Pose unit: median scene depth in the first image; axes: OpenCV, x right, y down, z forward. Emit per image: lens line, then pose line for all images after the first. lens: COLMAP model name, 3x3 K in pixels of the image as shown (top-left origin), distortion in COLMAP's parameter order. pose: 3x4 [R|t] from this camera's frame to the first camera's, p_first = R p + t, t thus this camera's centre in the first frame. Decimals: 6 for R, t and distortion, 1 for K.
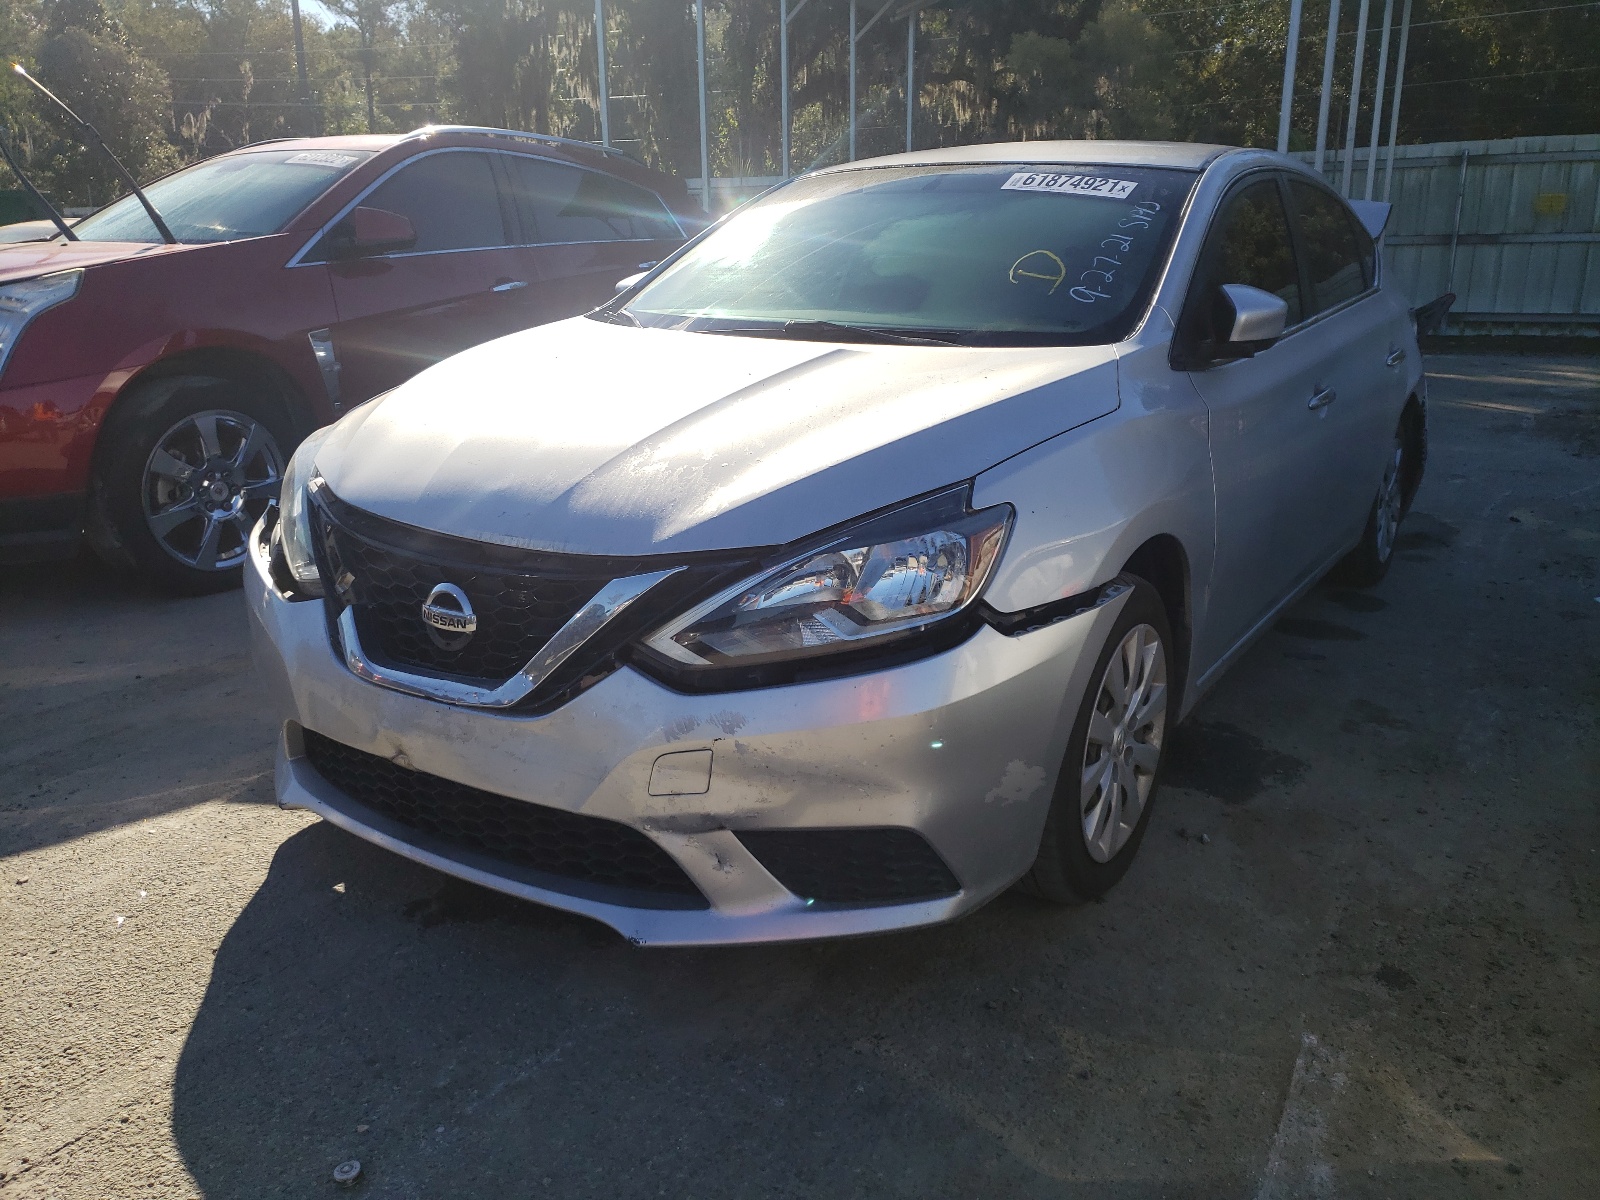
lens RADIAL K [[1226.3, 0, 808.9], [0, 1226.3, 592.7], [0, 0, 1]] dist [0.002823, 0.015826]
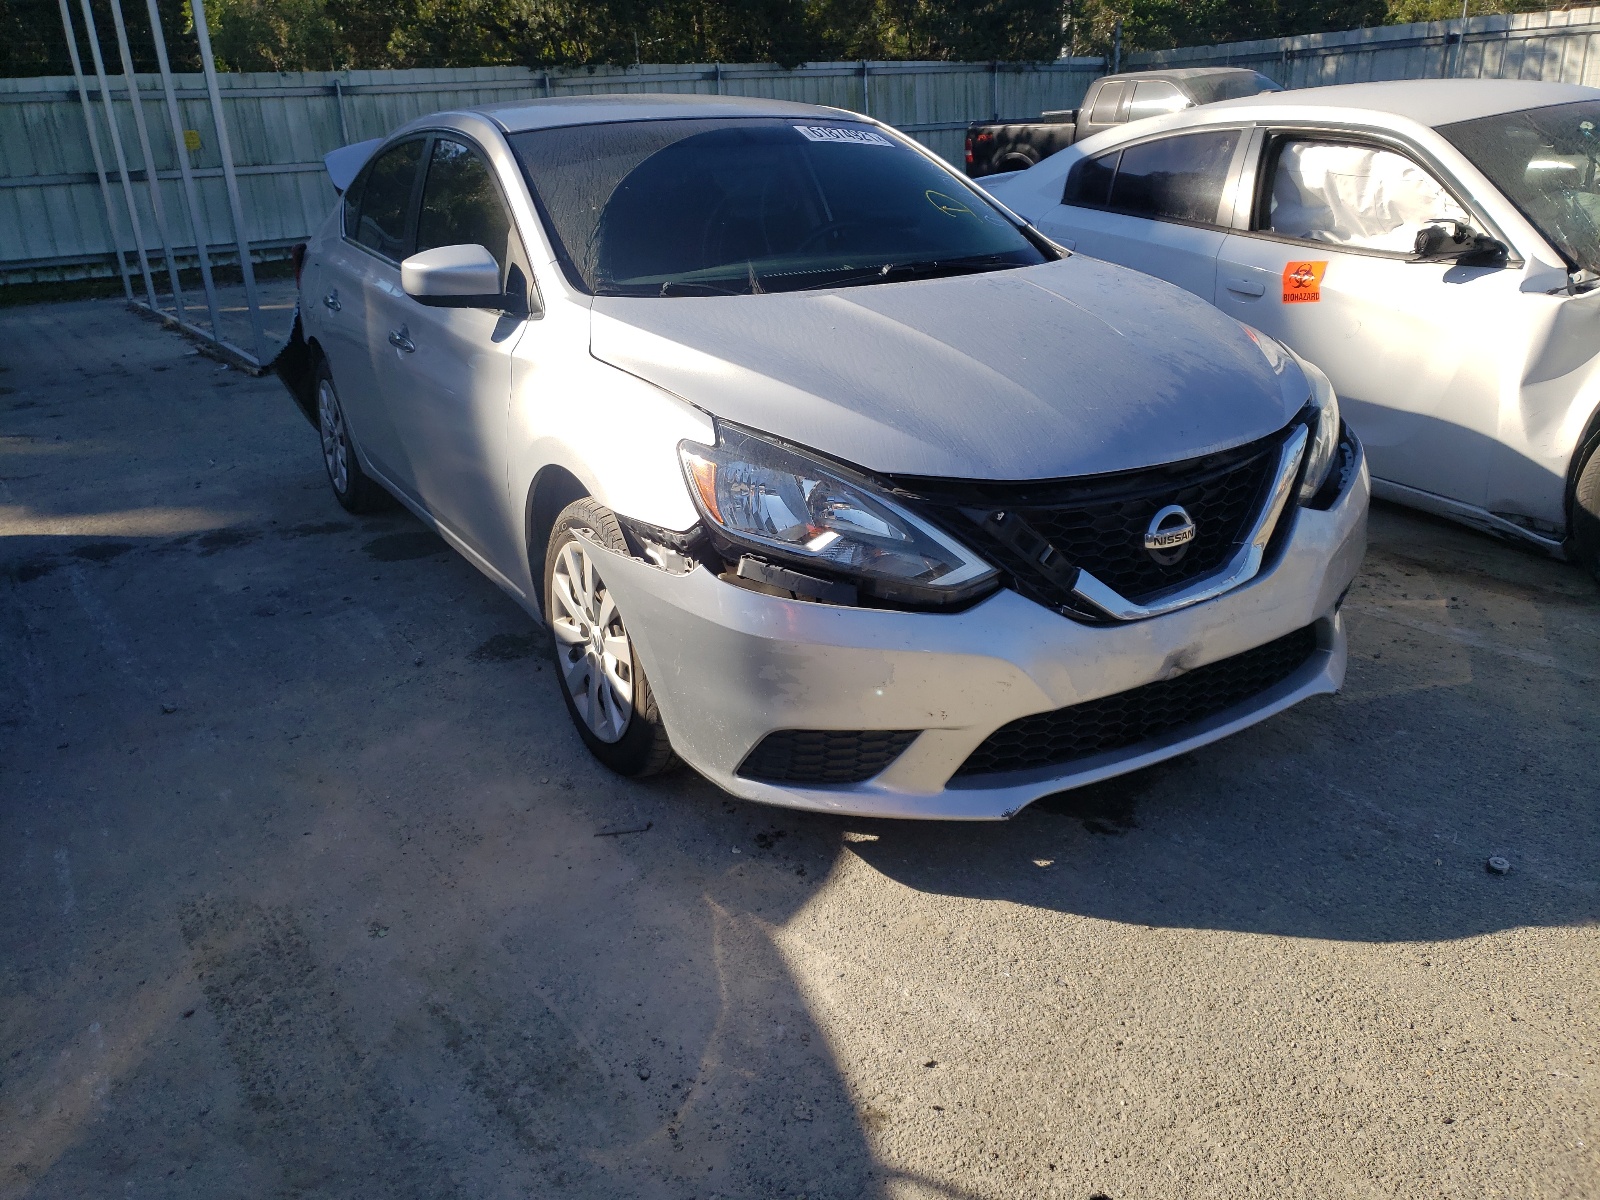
lens RADIAL K [[1213.0, 0, 825.5], [0, 1213.0, 604.2], [0, 0, 1]] dist [0.006137, 0.005961]
pose [[0.439999, -0.339271, 0.831442, -1.343630], [0.287627, 0.930350, 0.227419, -0.259679], [-0.850689, 0.139081, 0.506936, 0.682505]]
